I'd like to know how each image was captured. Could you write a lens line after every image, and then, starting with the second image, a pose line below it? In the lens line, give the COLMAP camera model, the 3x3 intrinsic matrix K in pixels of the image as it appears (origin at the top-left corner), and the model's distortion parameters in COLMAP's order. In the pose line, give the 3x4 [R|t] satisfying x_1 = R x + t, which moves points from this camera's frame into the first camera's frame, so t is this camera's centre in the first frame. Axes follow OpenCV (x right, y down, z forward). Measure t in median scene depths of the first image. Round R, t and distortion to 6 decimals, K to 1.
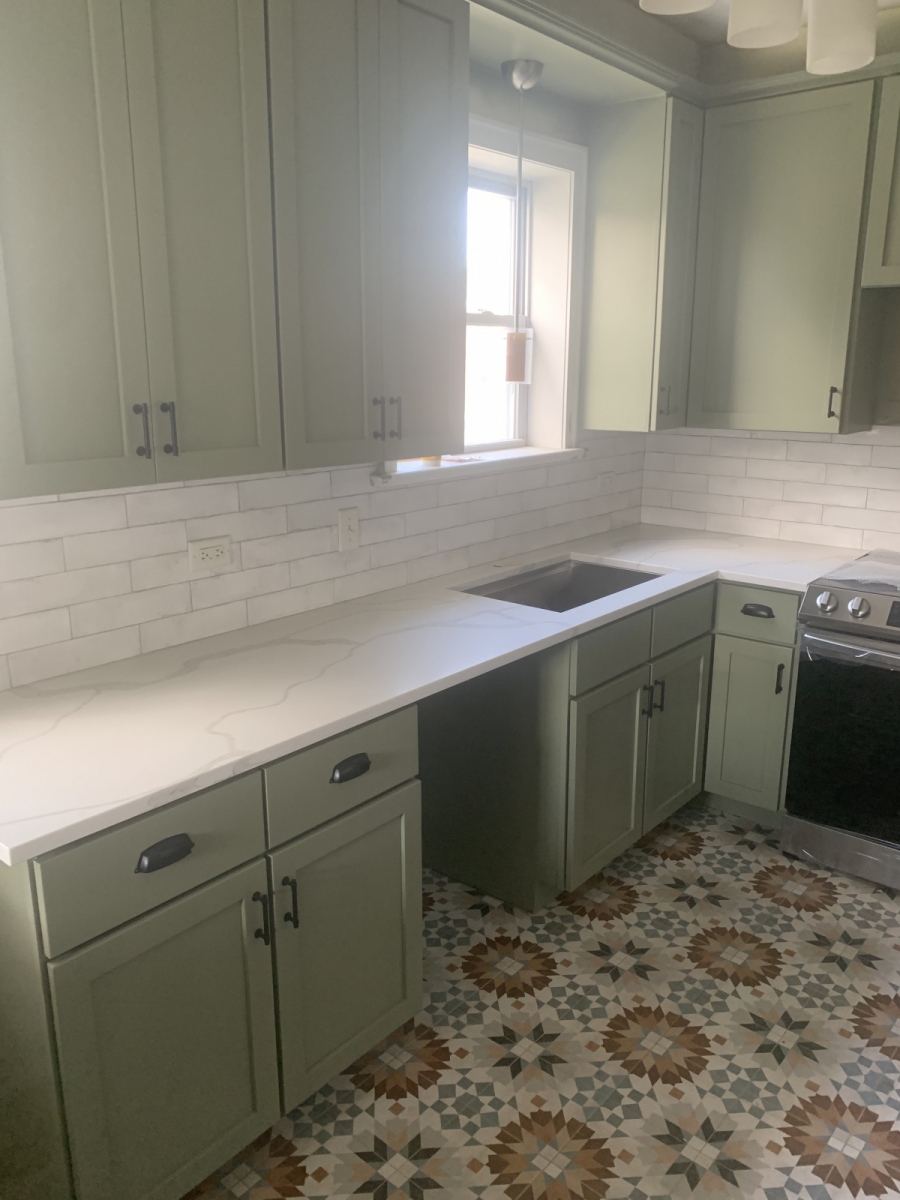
lens RADIAL K [[915.9, 0, 455.4], [0, 915.9, 594.9], [0, 0, 1]] dist [0.023917, -0.022091]
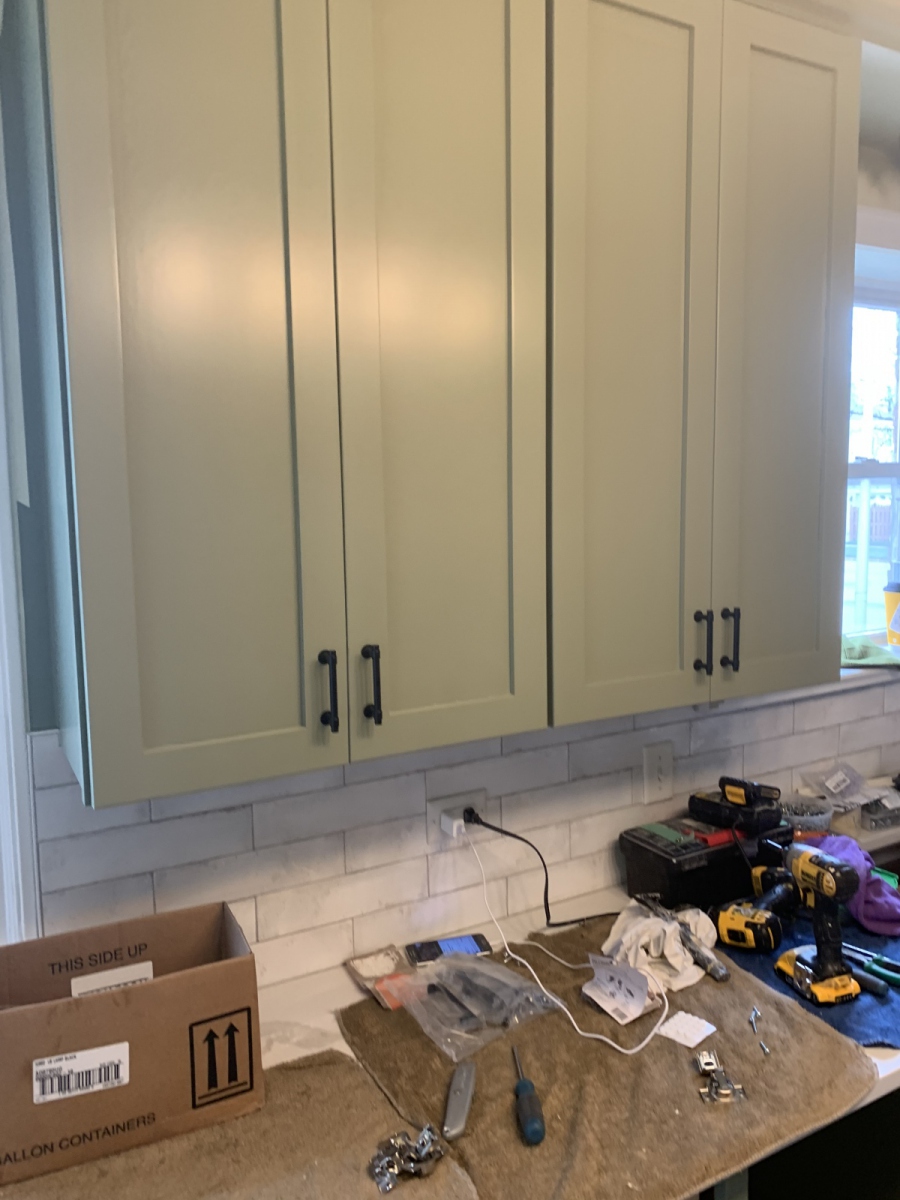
lens RADIAL K [[915.9, 0, 455.3], [0, 915.9, 587.8], [0, 0, 1]] dist [0.023917, -0.022091]
pose [[0.933644, 0.026424, -0.357225, -0.011490], [-0.071935, 0.990790, -0.114722, -0.115879], [0.350904, 0.132806, 0.926946, 0.250822]]
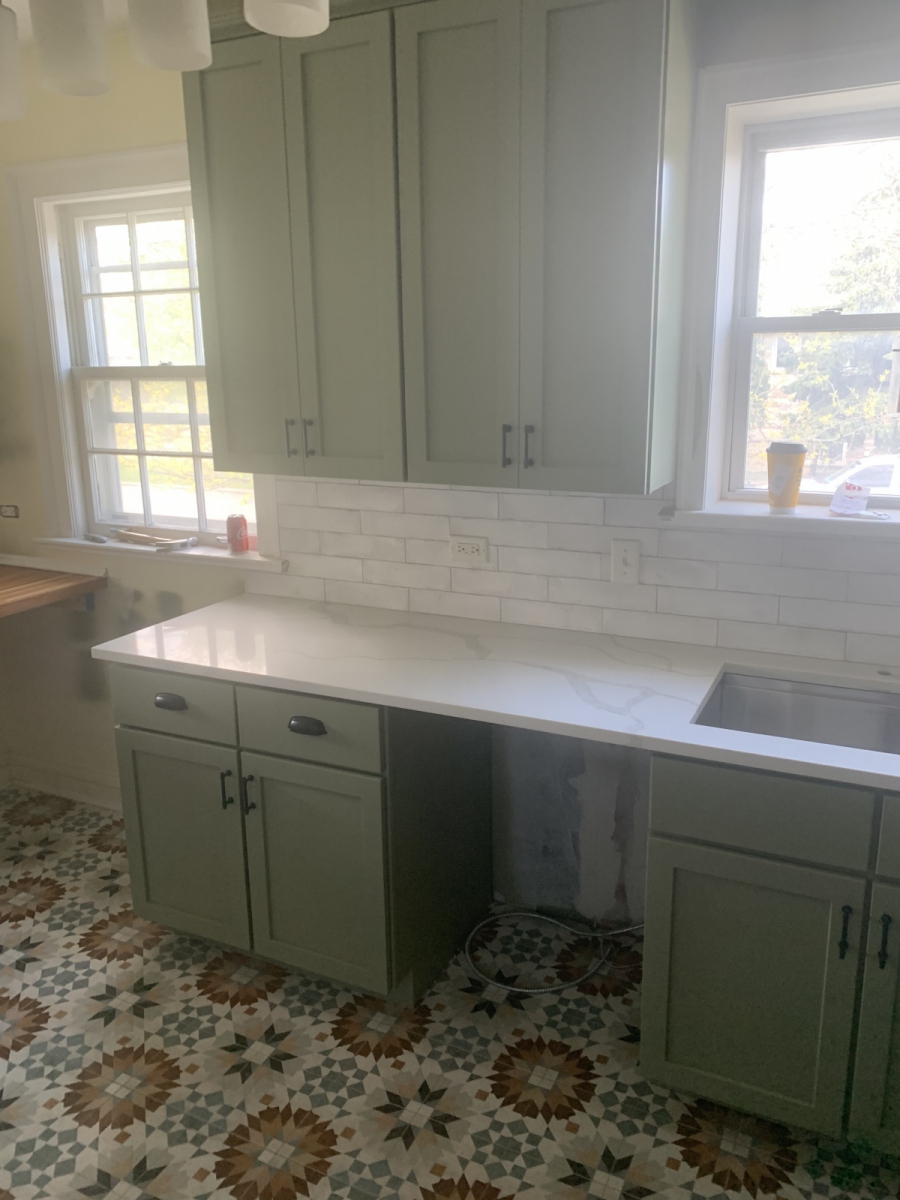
lens RADIAL K [[915.9, 0, 459.8], [0, 915.9, 589.4], [0, 0, 1]] dist [0.023917, -0.022091]
pose [[0.252656, 0.223170, -0.941467, 0.697966], [-0.224214, 0.960054, 0.167406, -0.156229], [0.941219, 0.168794, 0.292601, 0.544726]]
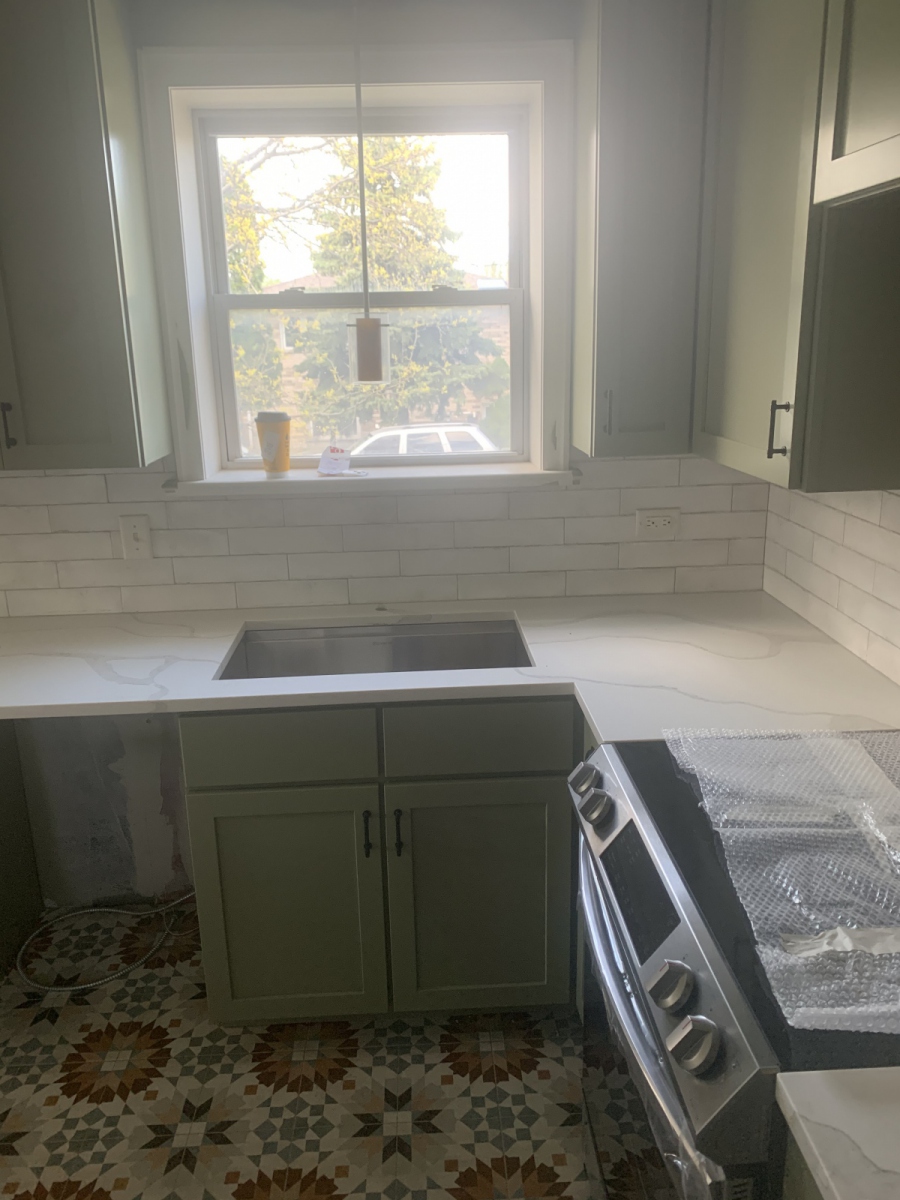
lens RADIAL K [[915.9, 0, 452.9], [0, 915.9, 589.0], [0, 0, 1]] dist [0.023917, -0.022091]
pose [[0.680889, 0.177617, -0.710522, 0.749350], [-0.158886, 0.982865, 0.093438, -0.152400], [0.714944, 0.049271, 0.697444, 0.551328]]
